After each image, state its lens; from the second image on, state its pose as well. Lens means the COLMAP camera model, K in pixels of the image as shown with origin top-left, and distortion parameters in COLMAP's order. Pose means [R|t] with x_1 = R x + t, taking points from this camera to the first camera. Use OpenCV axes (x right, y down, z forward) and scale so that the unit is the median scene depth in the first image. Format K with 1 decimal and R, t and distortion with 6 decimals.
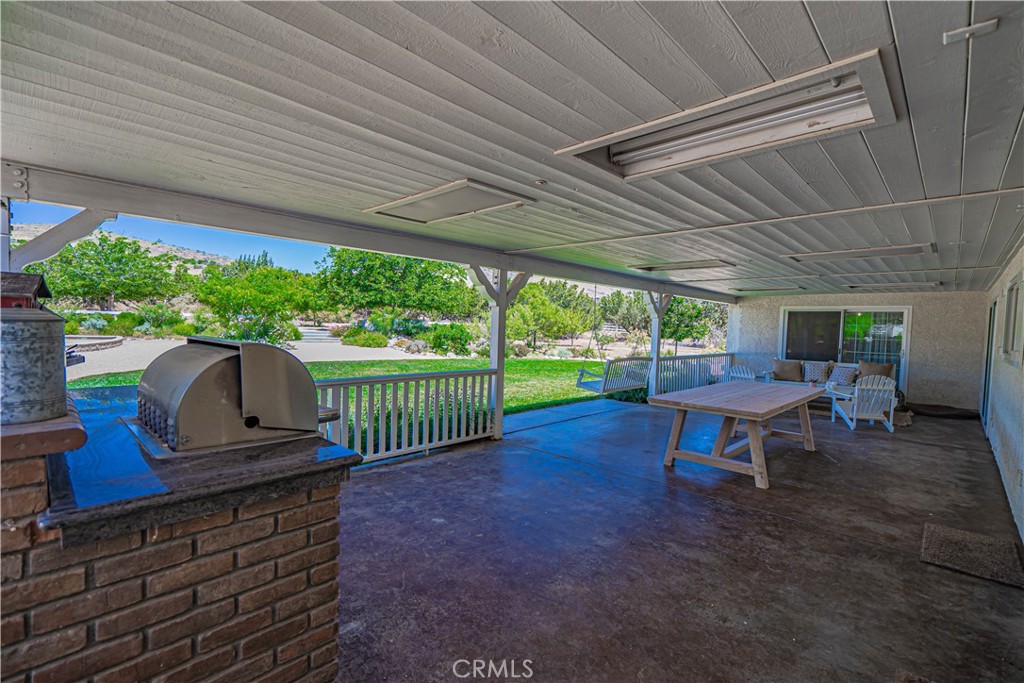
lens RADIAL K [[460.7, 0, 512.0], [0, 460.7, 341.5], [0, 0, 1]] dist [-0.009749, 0.004782]
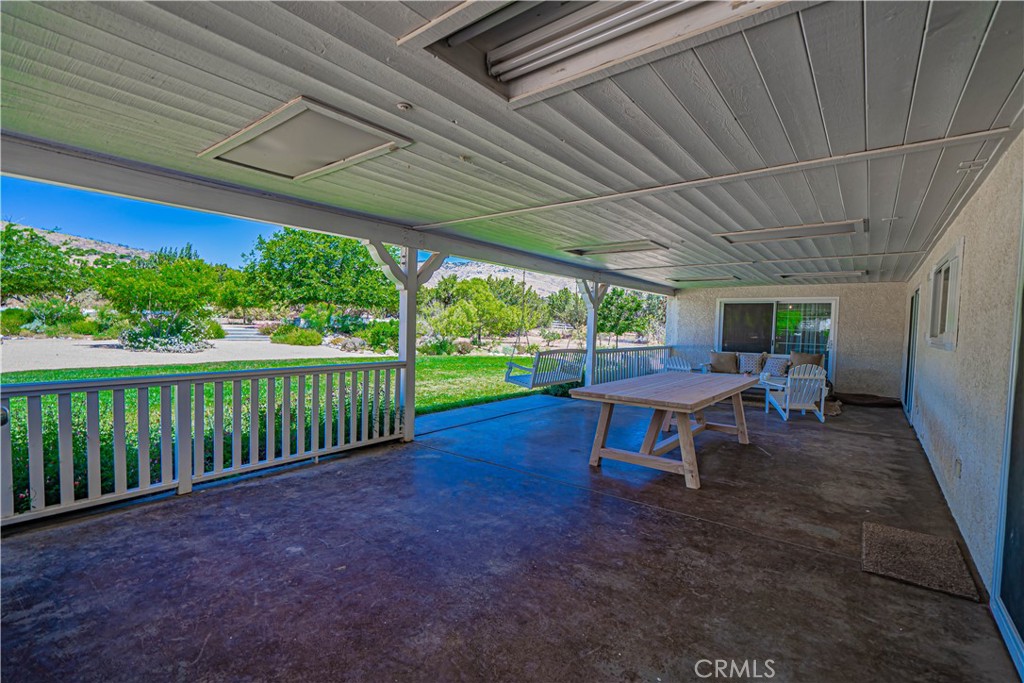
lens RADIAL K [[460.7, 0, 512.0], [0, 460.7, 341.5], [0, 0, 1]] dist [-0.009749, 0.004782]
pose [[0.994529, -0.007643, 0.104177, 0.081983], [0.007398, 0.999969, 0.002730, 0.022360], [-0.104195, -0.001944, 0.994555, 0.116480]]
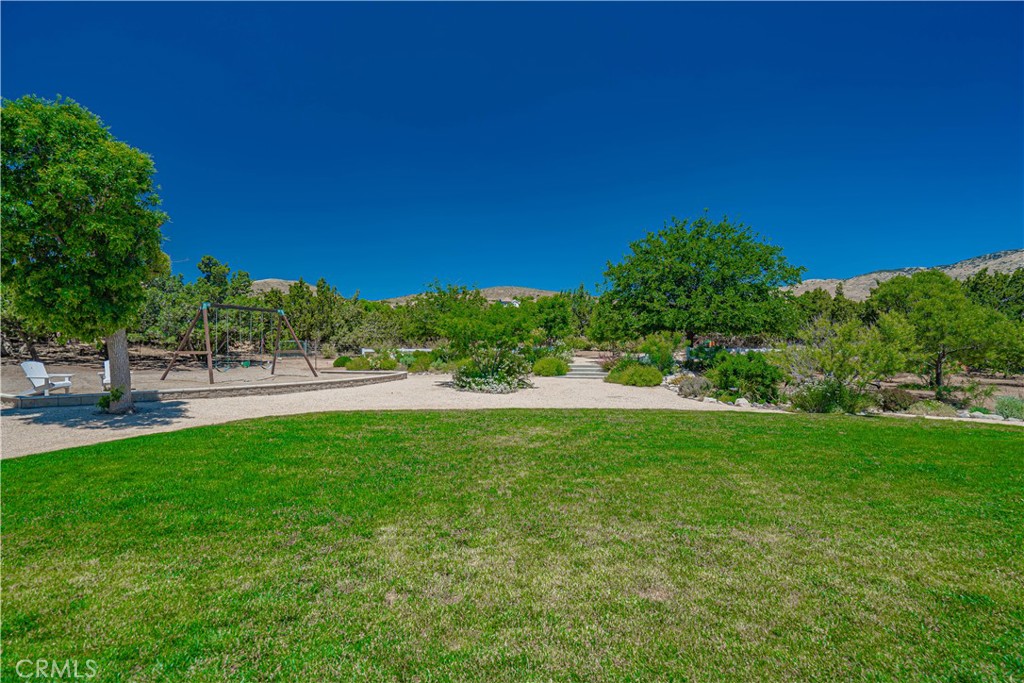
lens RADIAL K [[460.7, 0, 512.0], [0, 460.7, 341.5], [0, 0, 1]] dist [-0.009749, 0.004782]
pose [[0.723796, -0.040715, -0.688812, 0.302184], [-0.001166, 0.998184, -0.060227, -0.064033], [0.690013, 0.044396, 0.722434, 1.413555]]
